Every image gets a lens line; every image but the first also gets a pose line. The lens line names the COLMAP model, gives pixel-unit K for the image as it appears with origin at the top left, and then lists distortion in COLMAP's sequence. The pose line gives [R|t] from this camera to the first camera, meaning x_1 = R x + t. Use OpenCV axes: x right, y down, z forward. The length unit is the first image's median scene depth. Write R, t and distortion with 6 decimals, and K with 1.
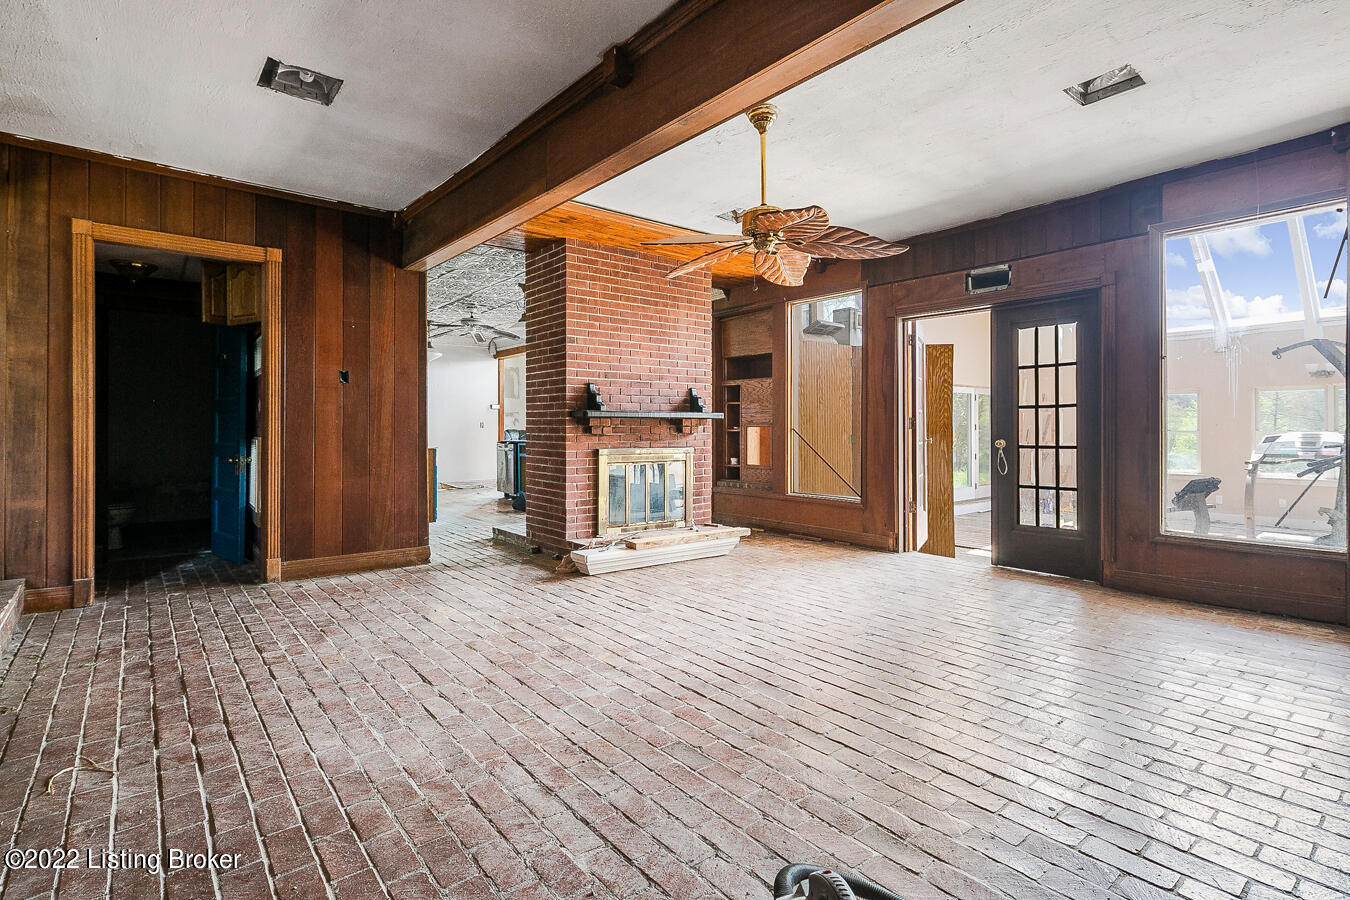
lens RADIAL K [[660.0, 0, 678.3], [0, 660.0, 428.1], [0, 0, 1]] dist [0.001325, -0.000243]
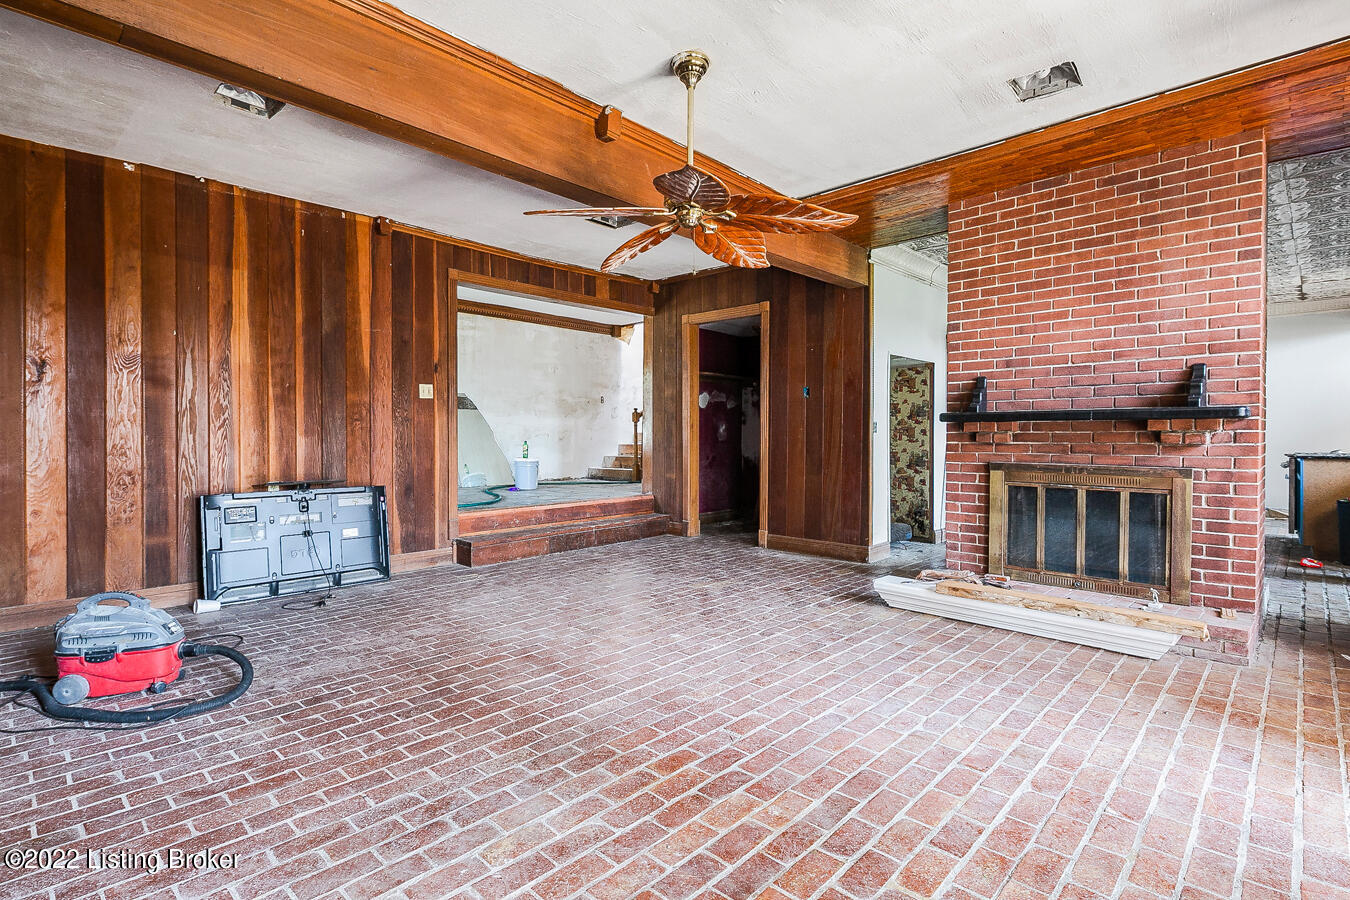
lens RADIAL K [[657.2, 0, 675.0], [0, 657.2, 450.0], [0, 0, 1]] dist [0.000370, -0.000035]
pose [[0.124589, 0.026753, -0.991848, 0.673042], [0.005248, 0.999605, 0.027621, -0.005977], [0.992195, -0.008647, 0.124399, 0.614352]]
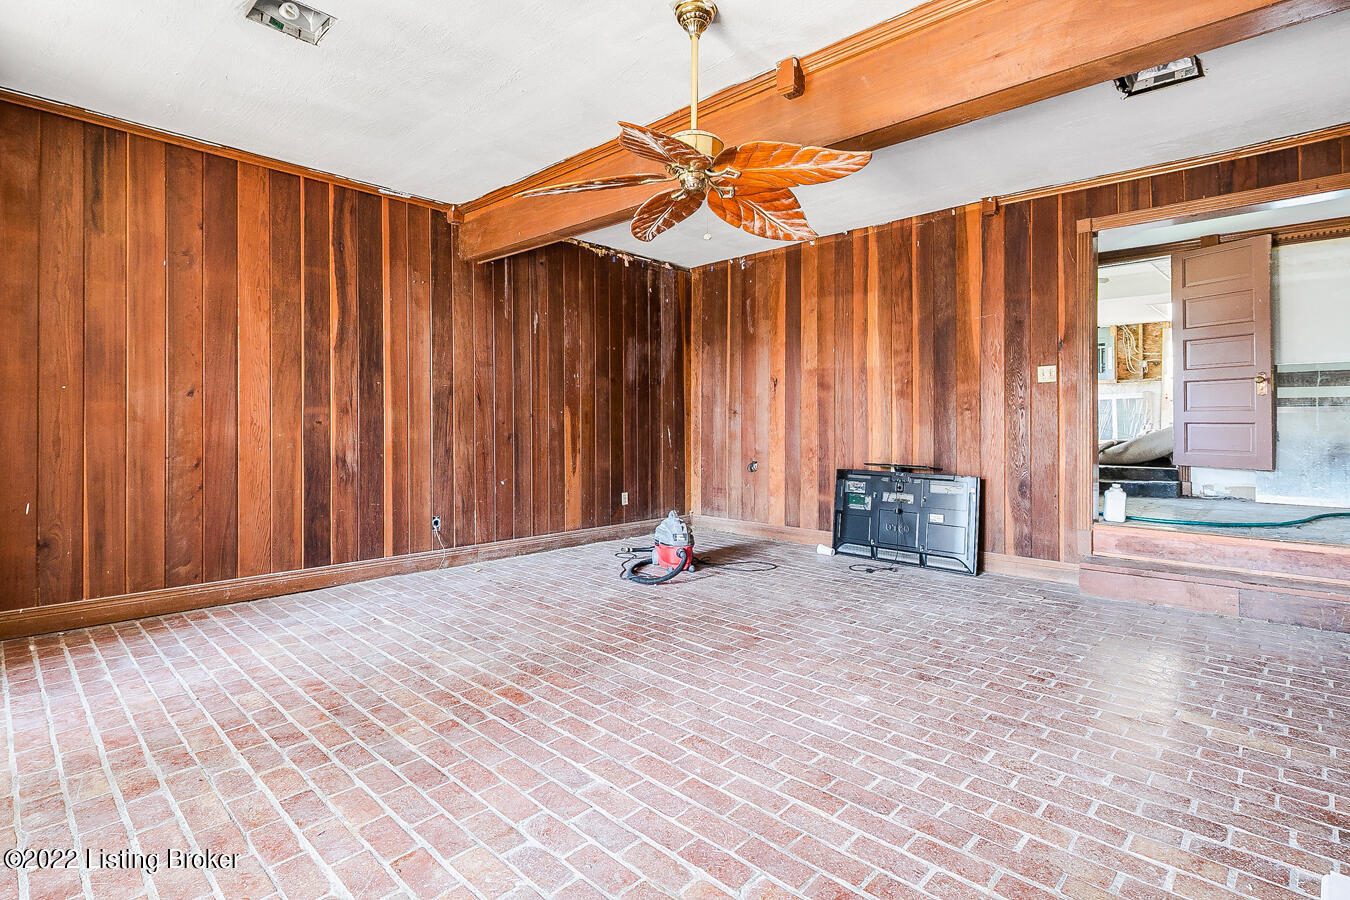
lens RADIAL K [[660.0, 0, 678.3], [0, 660.0, 428.1], [0, 0, 1]] dist [0.001325, -0.000243]
pose [[-0.991603, -0.000514, -0.129320, 0.150258], [-0.001118, 0.999989, 0.004596, -0.002354], [0.129317, 0.004702, -0.991592, 1.245569]]
